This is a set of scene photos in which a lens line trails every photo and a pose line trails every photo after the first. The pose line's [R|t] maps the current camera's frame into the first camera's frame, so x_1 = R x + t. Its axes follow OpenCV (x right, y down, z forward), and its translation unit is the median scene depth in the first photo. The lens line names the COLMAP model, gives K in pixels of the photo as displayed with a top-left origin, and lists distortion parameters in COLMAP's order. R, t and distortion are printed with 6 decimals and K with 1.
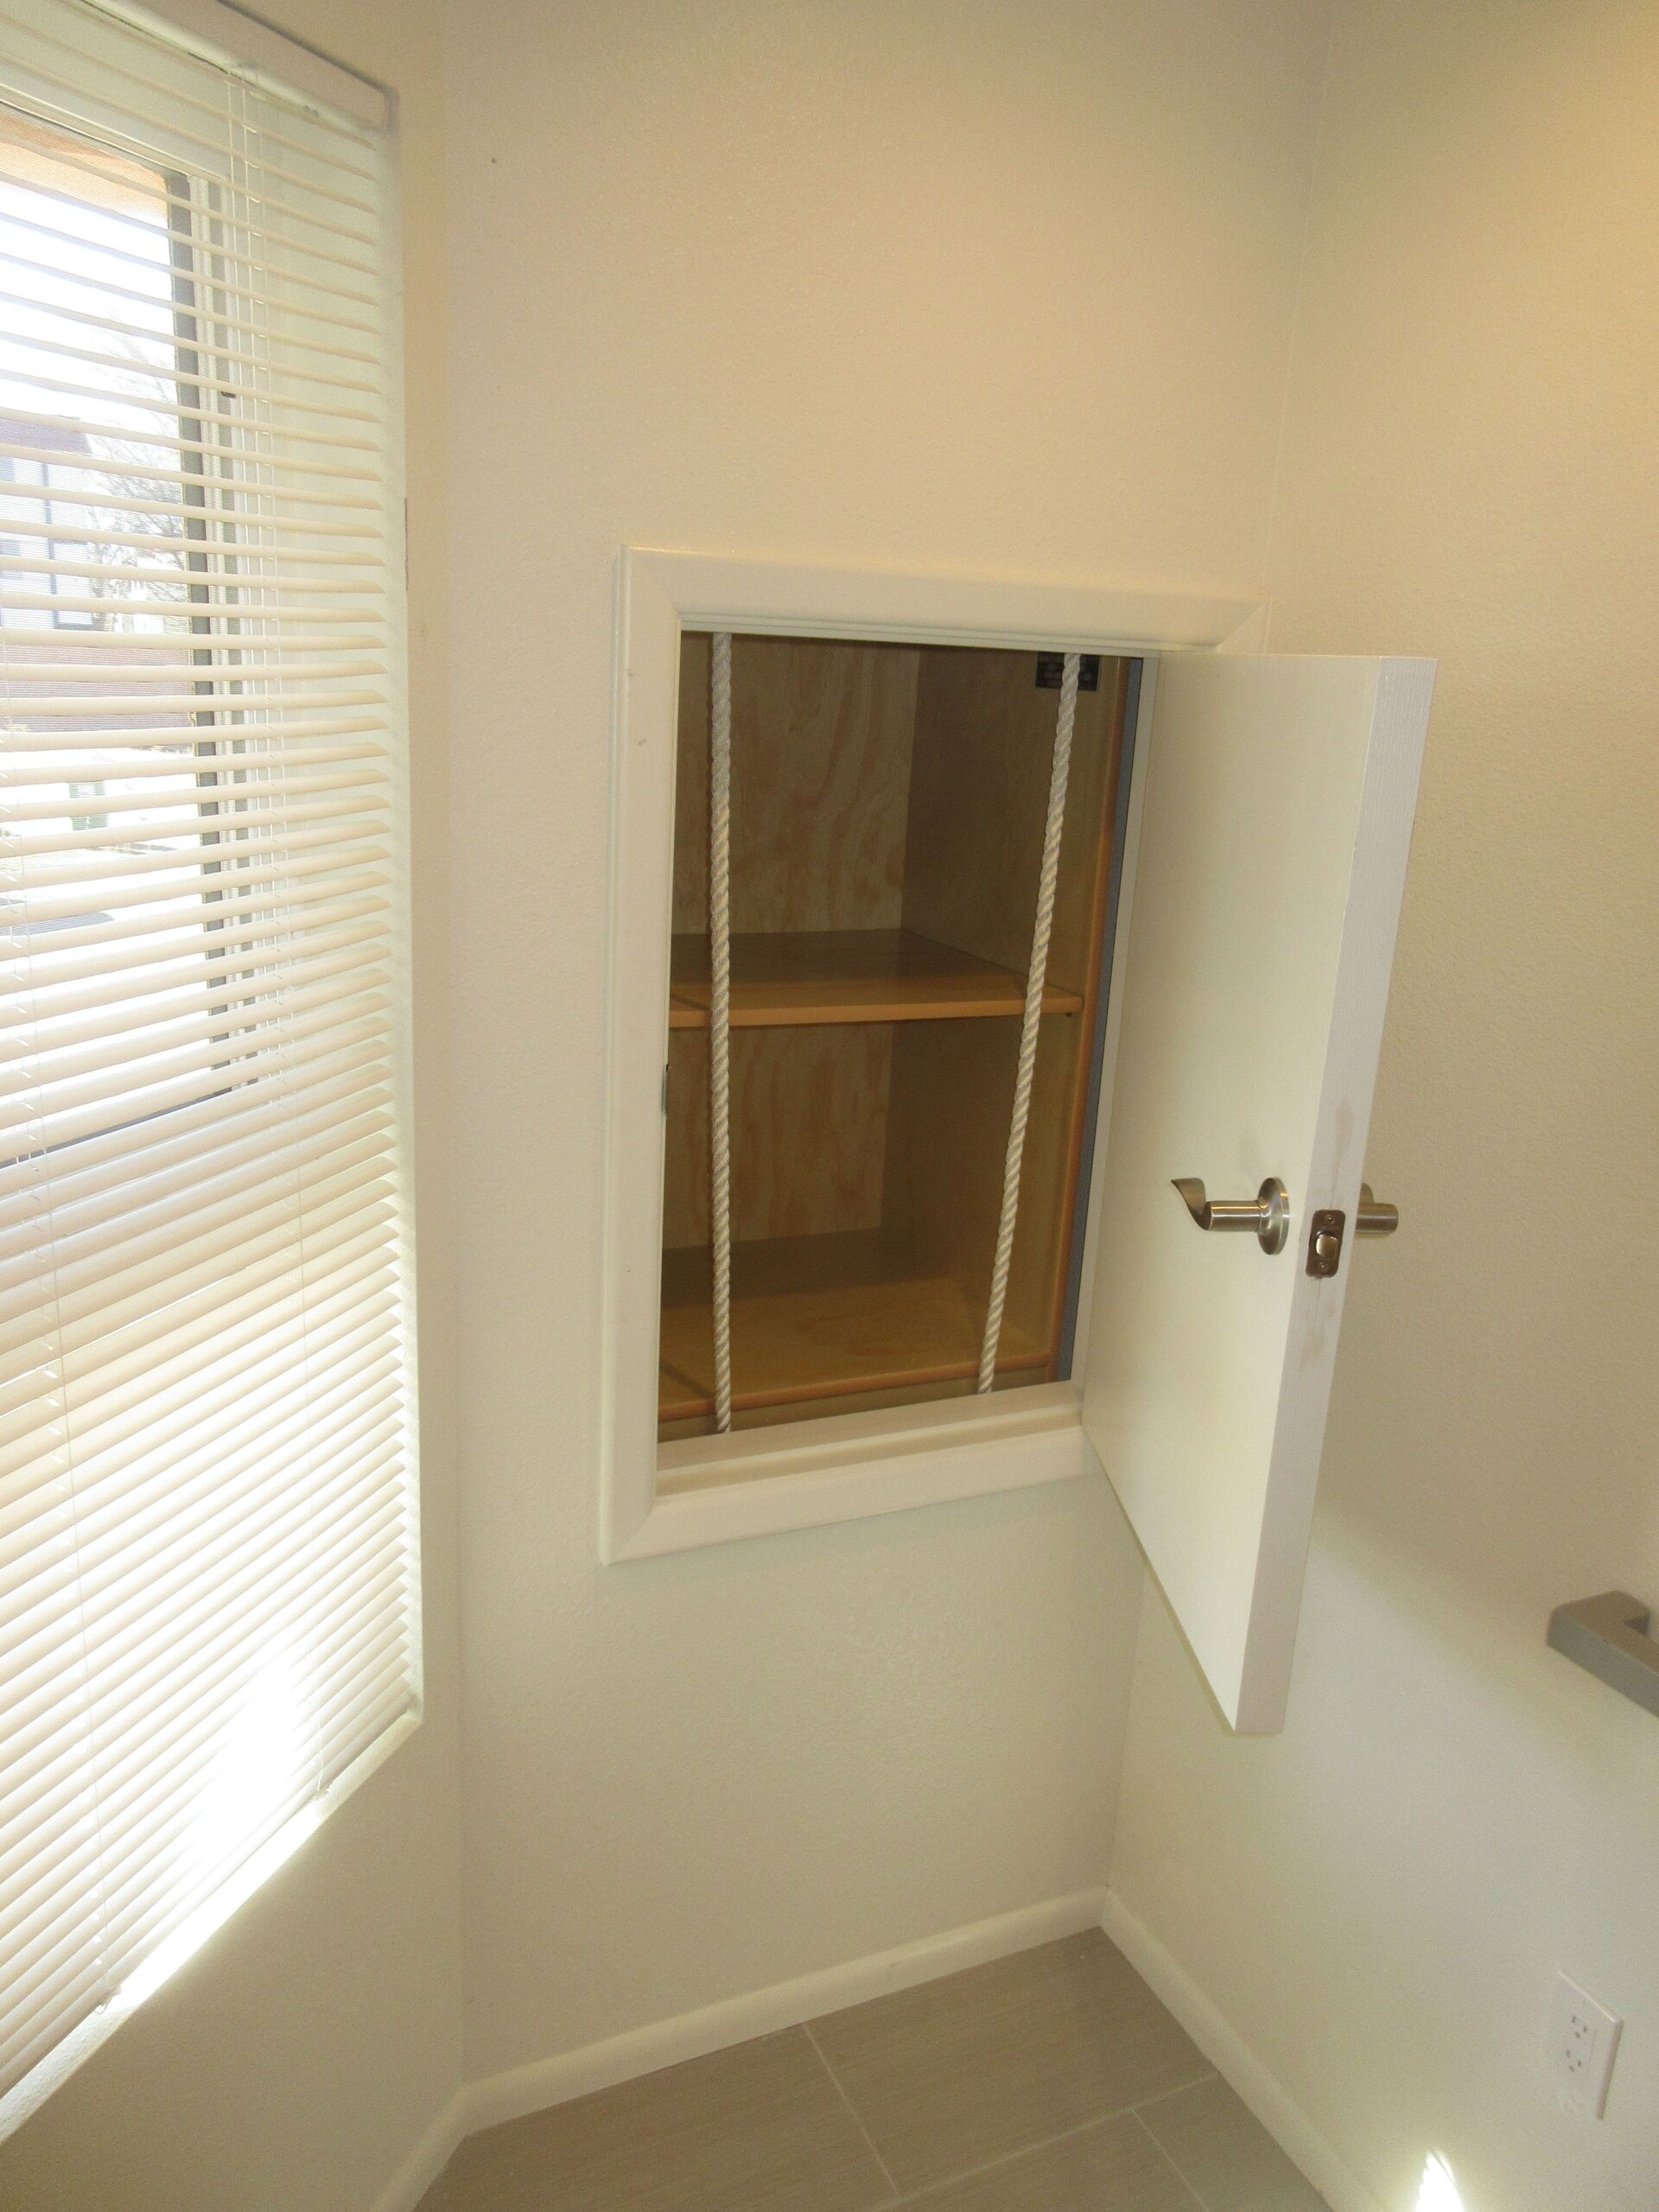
lens RADIAL K [[1612.2, 0, 829.5], [0, 1612.2, 1106.0], [0, 0, 1]] dist [0.003898, 0.002081]
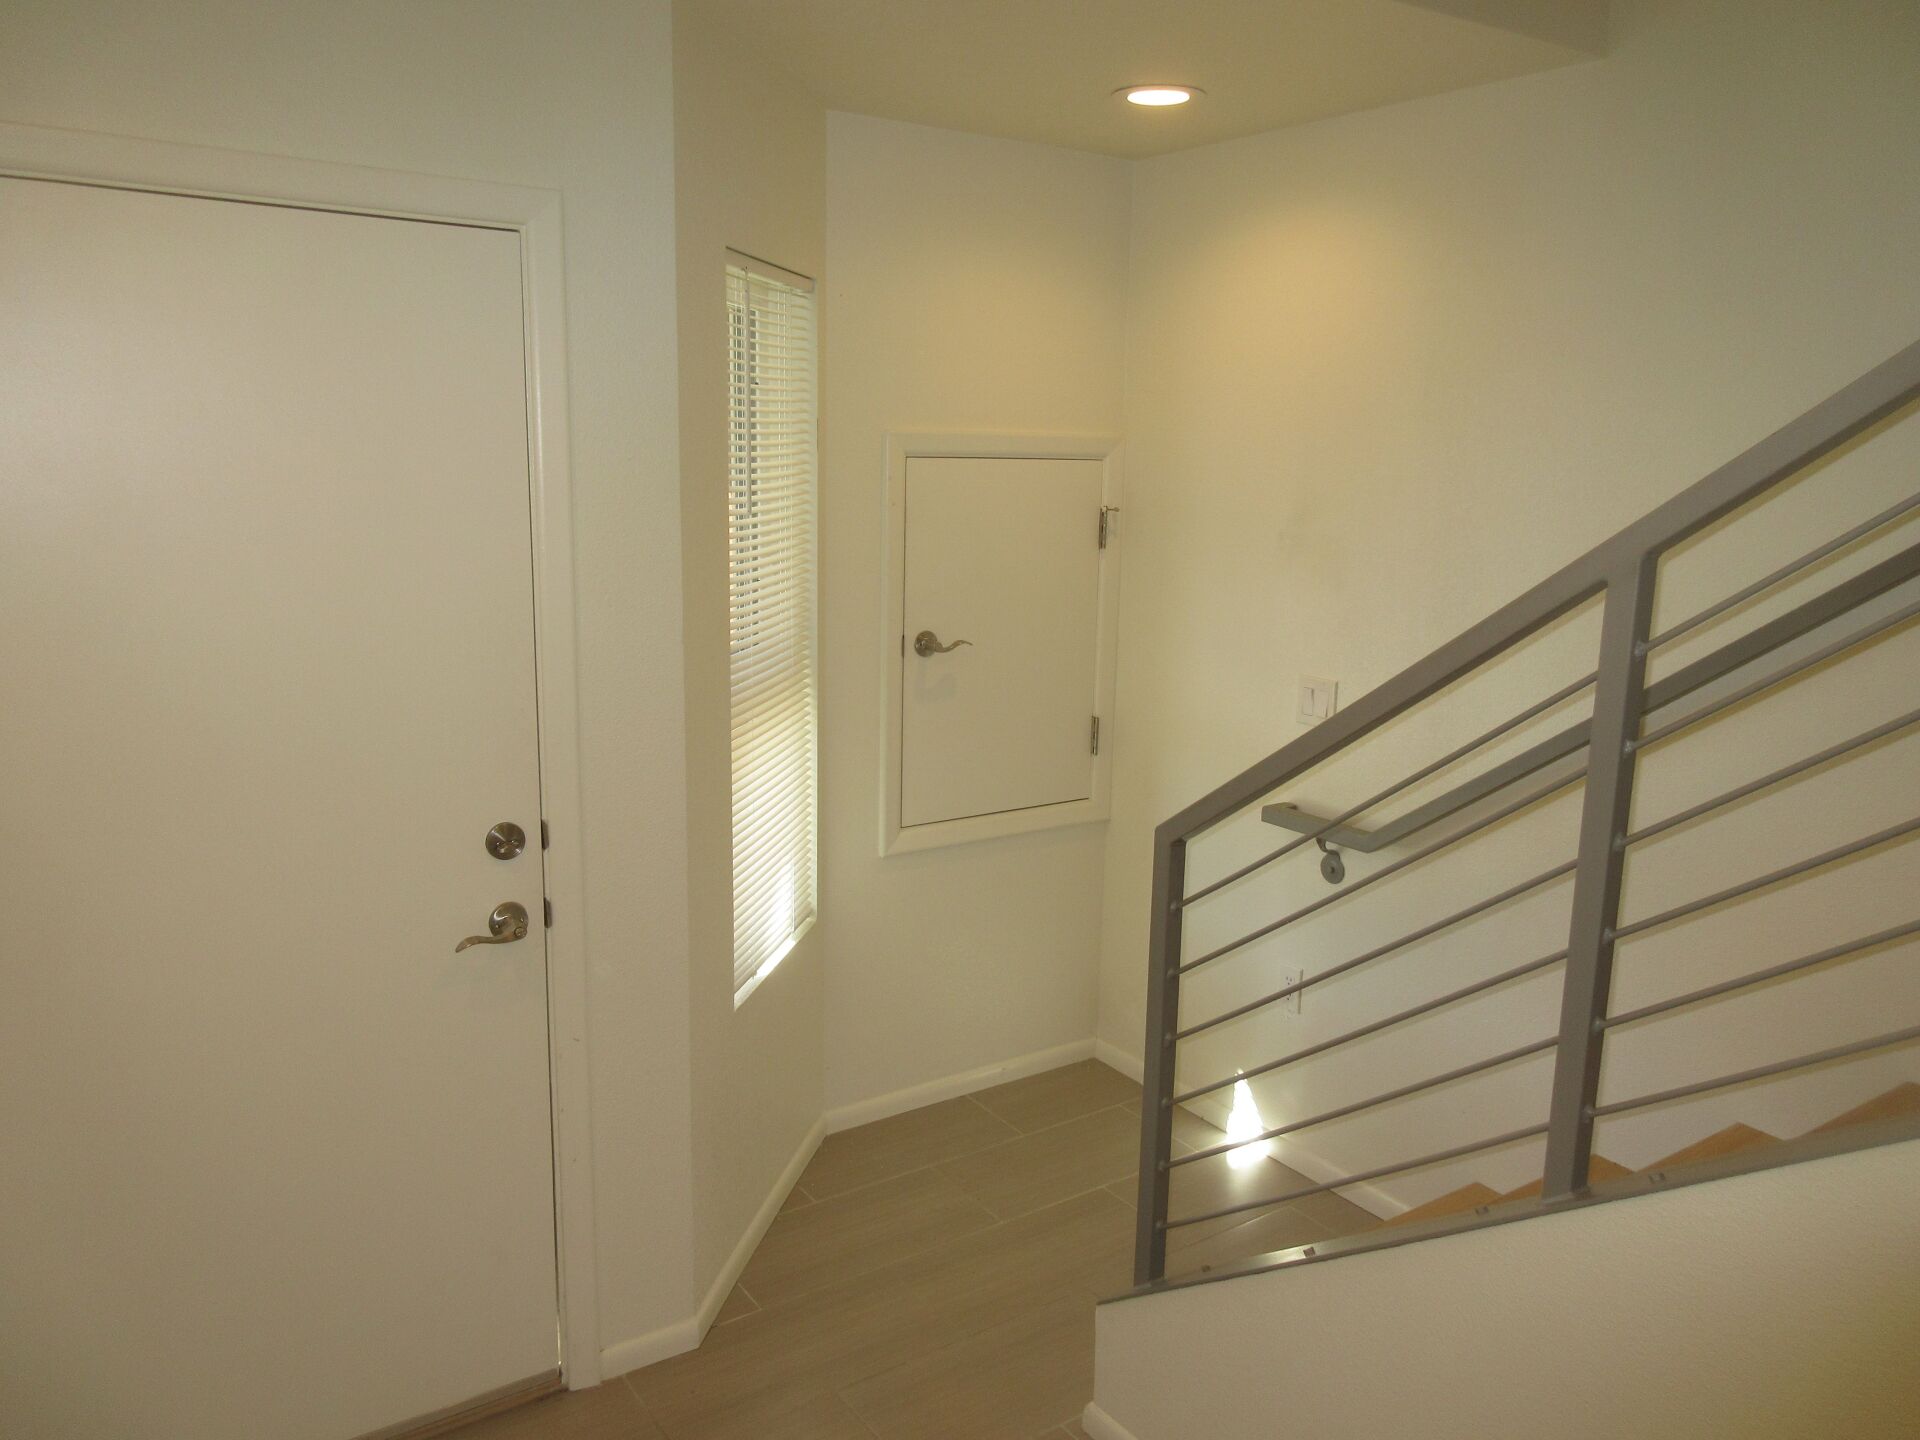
lens RADIAL K [[1399.4, 0, 960.0], [0, 1399.4, 720.0], [0, 0, 1]] dist [0.003898, 0.002081]
pose [[0.986027, -0.063496, 0.154009, -0.347724], [0.075249, 0.994582, -0.071720, 0.256967], [-0.148621, 0.082307, 0.985463, -1.077189]]
